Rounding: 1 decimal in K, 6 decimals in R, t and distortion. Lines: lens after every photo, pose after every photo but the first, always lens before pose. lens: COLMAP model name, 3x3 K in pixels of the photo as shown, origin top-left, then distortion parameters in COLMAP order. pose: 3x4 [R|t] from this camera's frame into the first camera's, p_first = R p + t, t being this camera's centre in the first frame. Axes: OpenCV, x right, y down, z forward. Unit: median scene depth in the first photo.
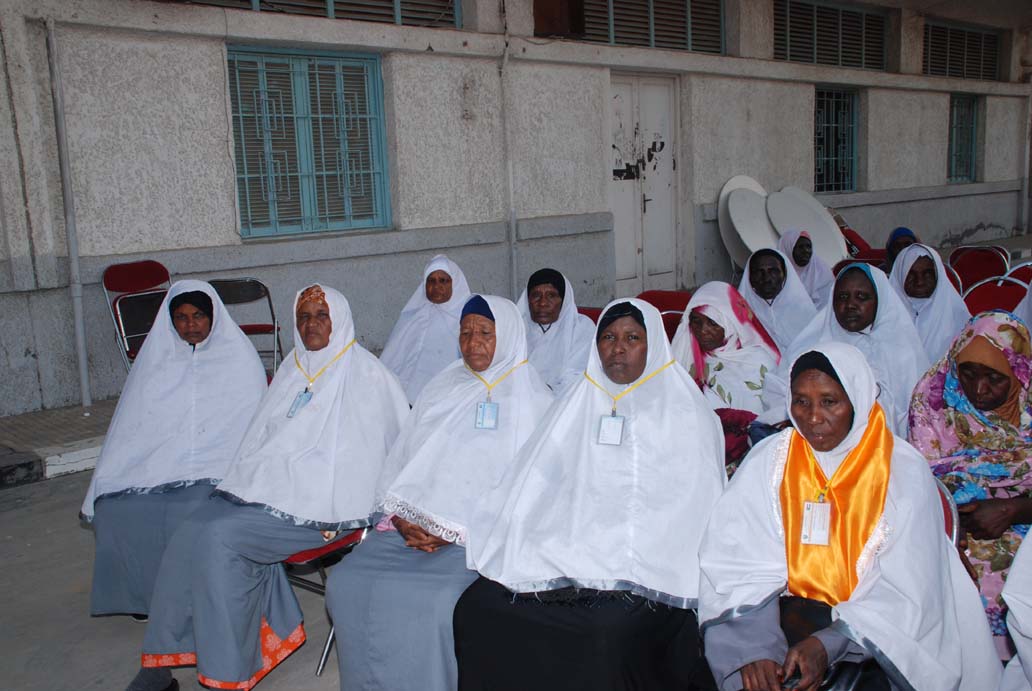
lens RADIAL K [[966.0, 0, 514.5], [0, 966.0, 345.2], [0, 0, 1]] dist [-0.110123, 0.256144]
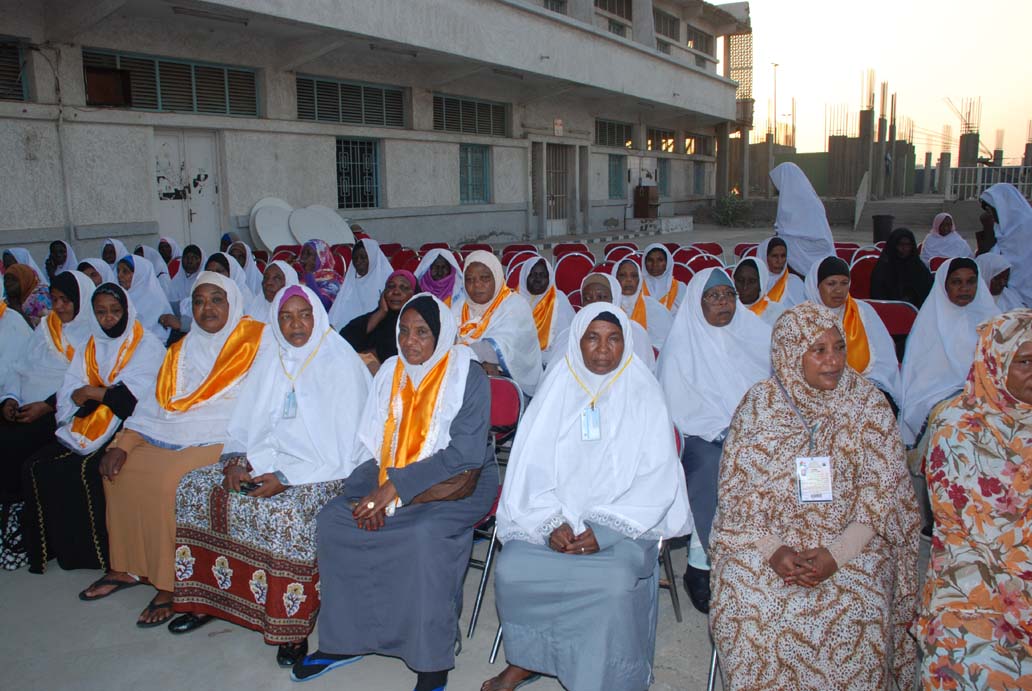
lens RADIAL K [[810.8, 0, 507.6], [0, 810.8, 345.6], [0, 0, 1]] dist [-0.150709, 0.119905]
pose [[0.967228, -0.016612, 0.253366, 0.290590], [0.012476, 0.999762, 0.017921, 0.038419], [-0.253603, -0.014172, 0.967205, -0.313423]]
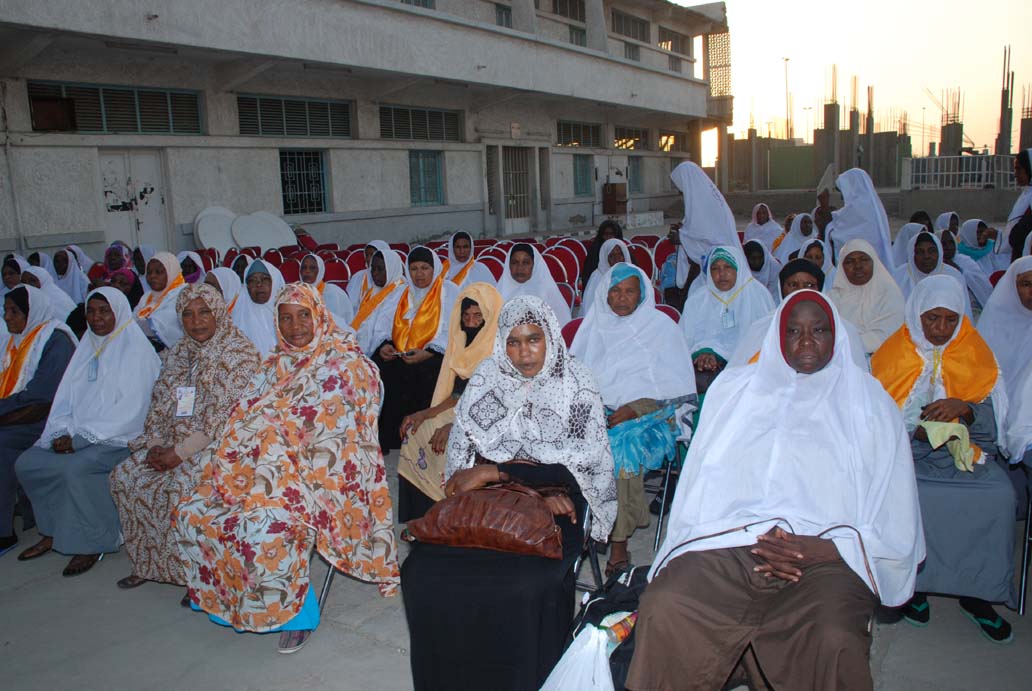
lens RADIAL K [[799.0, 0, 509.9], [0, 799.0, 343.9], [0, 0, 1]] dist [-0.155636, 0.120030]
pose [[0.978478, -0.032928, 0.203705, 0.478972], [0.029678, 0.999379, 0.018988, 0.053477], [-0.204204, -0.012534, 0.978848, -0.450523]]
